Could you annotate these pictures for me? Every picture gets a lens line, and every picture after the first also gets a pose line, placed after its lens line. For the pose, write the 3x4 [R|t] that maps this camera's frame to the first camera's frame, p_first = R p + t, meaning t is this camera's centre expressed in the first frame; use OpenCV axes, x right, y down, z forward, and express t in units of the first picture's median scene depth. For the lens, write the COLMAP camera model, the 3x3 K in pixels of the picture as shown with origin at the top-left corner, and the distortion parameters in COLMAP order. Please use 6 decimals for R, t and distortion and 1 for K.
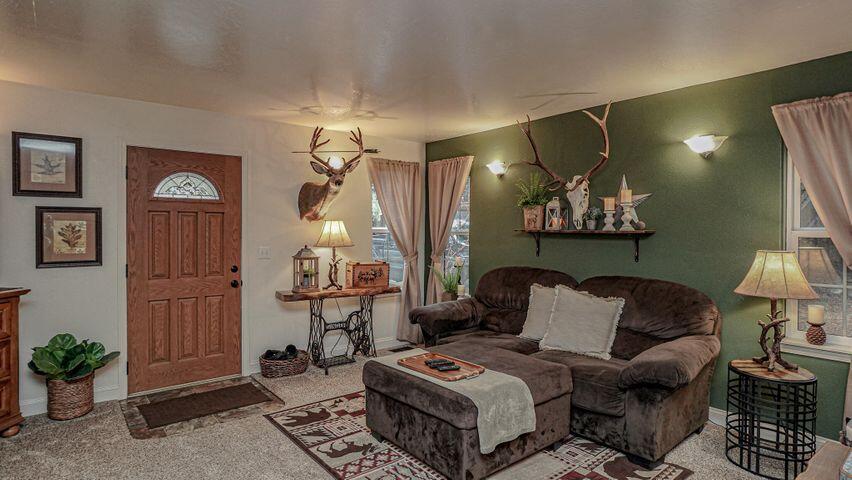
lens RADIAL K [[458.0, 0, 426.0], [0, 458.0, 240.0], [0, 0, 1]] dist [-0.000185, 0.001013]
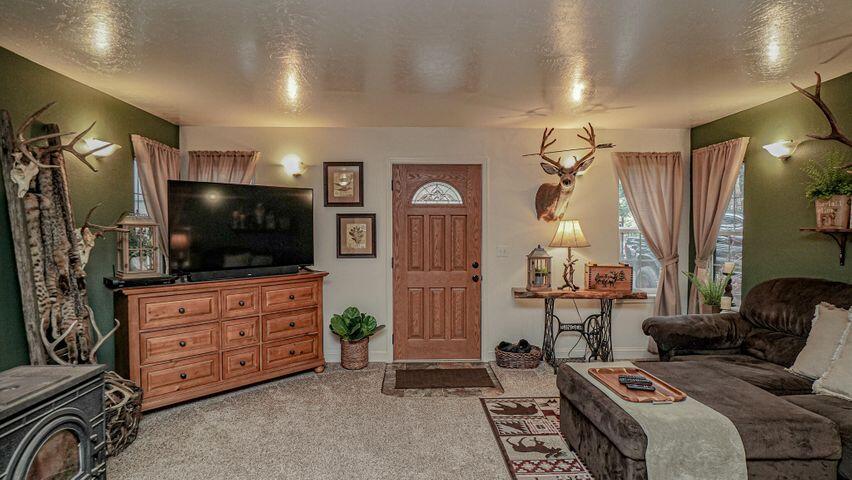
lens RADIAL K [[448.8, 0, 425.6], [0, 448.8, 244.7], [0, 0, 1]] dist [-0.038154, 0.038417]
pose [[0.804480, 0.015638, -0.593774, 0.146219], [-0.009469, 0.999864, 0.013504, -0.000317], [0.593904, -0.005241, 0.804519, 0.049420]]
